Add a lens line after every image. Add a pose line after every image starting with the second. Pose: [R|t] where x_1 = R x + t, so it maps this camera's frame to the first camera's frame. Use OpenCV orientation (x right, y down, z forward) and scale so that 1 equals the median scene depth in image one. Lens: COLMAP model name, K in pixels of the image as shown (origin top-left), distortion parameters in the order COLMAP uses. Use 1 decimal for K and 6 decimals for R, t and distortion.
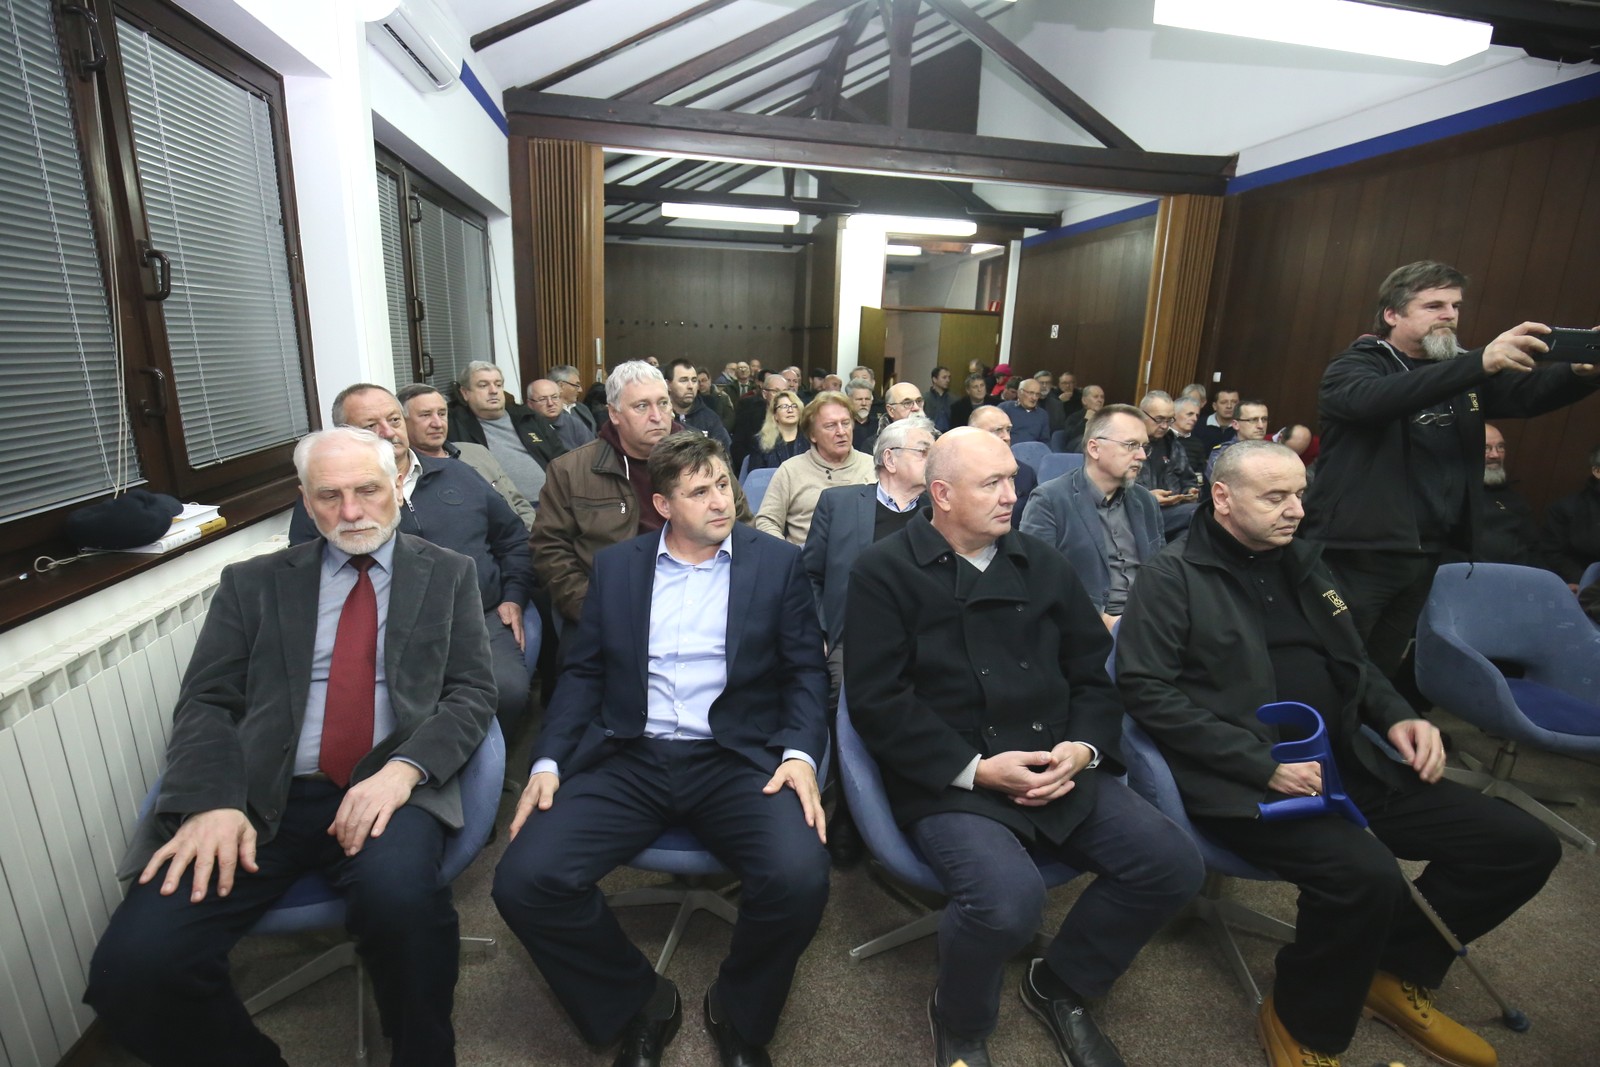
lens RADIAL K [[765.8, 0, 800.0], [0, 765.8, 533.5], [0, 0, 1]] dist [-0.001676, -0.000565]
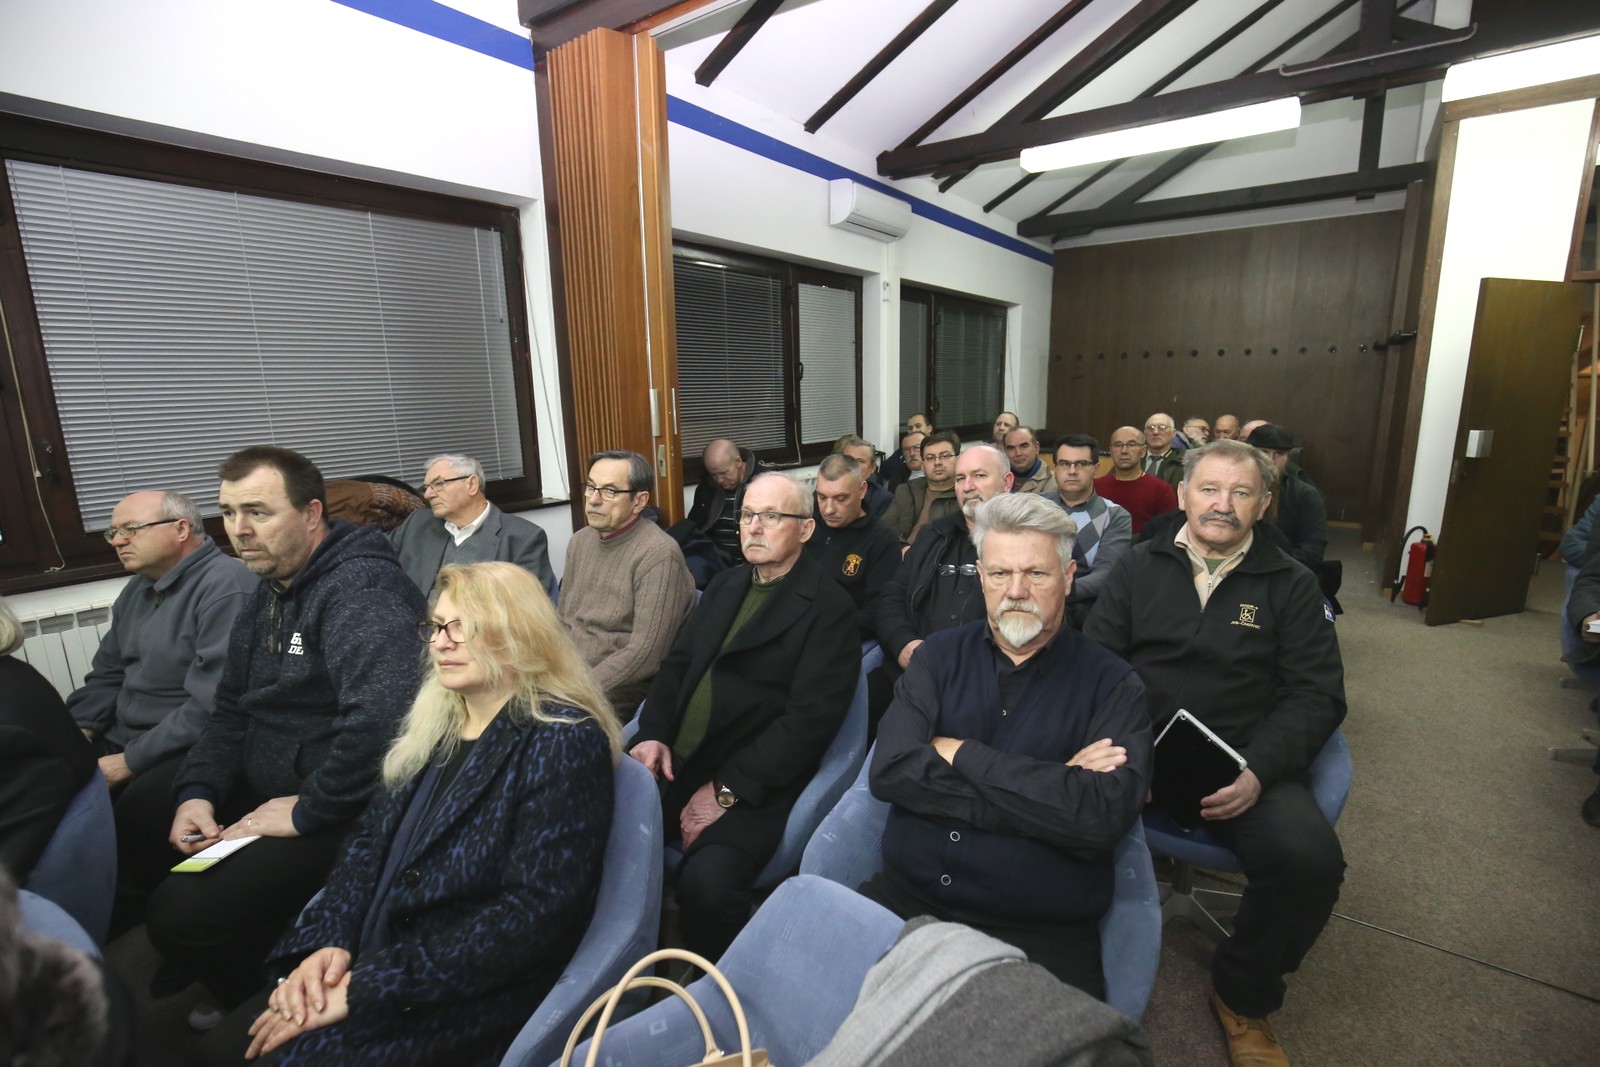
lens RADIAL K [[765.8, 0, 800.0], [0, 765.8, 533.5], [0, 0, 1]] dist [-0.001676, -0.000565]
pose [[0.697094, 0.102162, -0.709664, 0.111016], [-0.139451, 0.990213, 0.005569, -0.093309], [0.703287, 0.095081, 0.704518, 0.378187]]
